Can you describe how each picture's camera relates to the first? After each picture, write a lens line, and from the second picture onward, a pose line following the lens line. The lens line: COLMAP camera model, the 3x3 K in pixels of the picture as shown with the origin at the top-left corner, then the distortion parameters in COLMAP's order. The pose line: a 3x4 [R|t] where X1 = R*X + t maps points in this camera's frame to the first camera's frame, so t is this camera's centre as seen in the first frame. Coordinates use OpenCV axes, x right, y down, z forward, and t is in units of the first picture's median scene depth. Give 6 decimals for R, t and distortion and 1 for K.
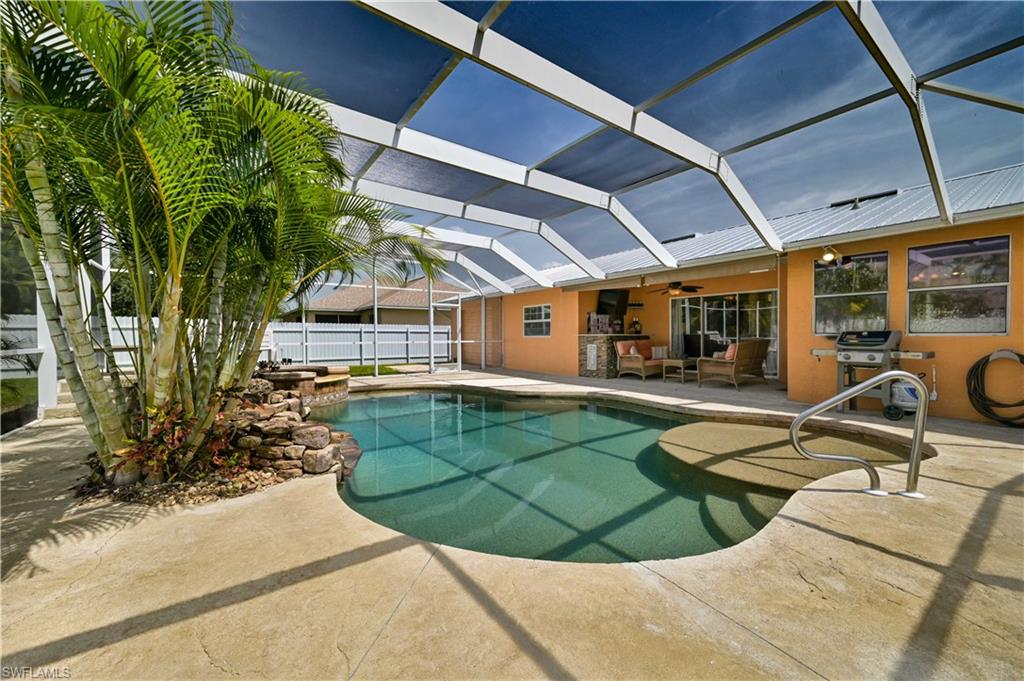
lens RADIAL K [[403.6, 0, 508.0], [0, 403.6, 344.9], [0, 0, 1]] dist [-0.002124, -0.000109]
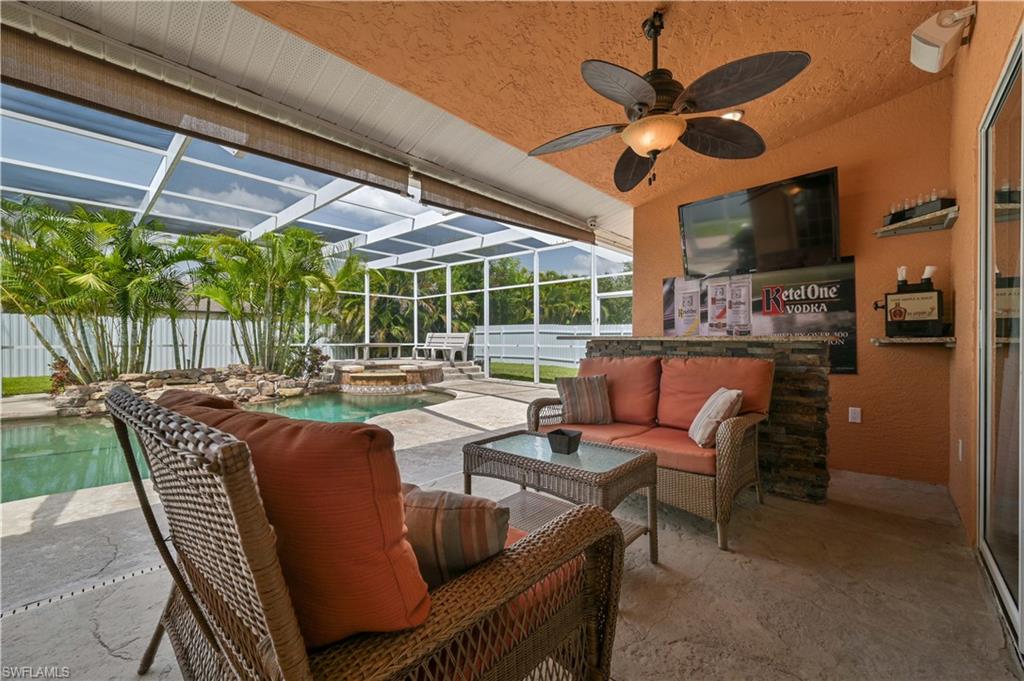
lens RADIAL K [[406.0, 0, 513.0], [0, 406.0, 341.6], [0, 0, 1]] dist [-0.001179, 0.000489]
pose [[0.193918, 0.012609, -0.980937, 0.571187], [-0.019654, 0.999767, 0.008966, -0.023267], [0.980821, 0.017541, 0.194121, 0.824920]]
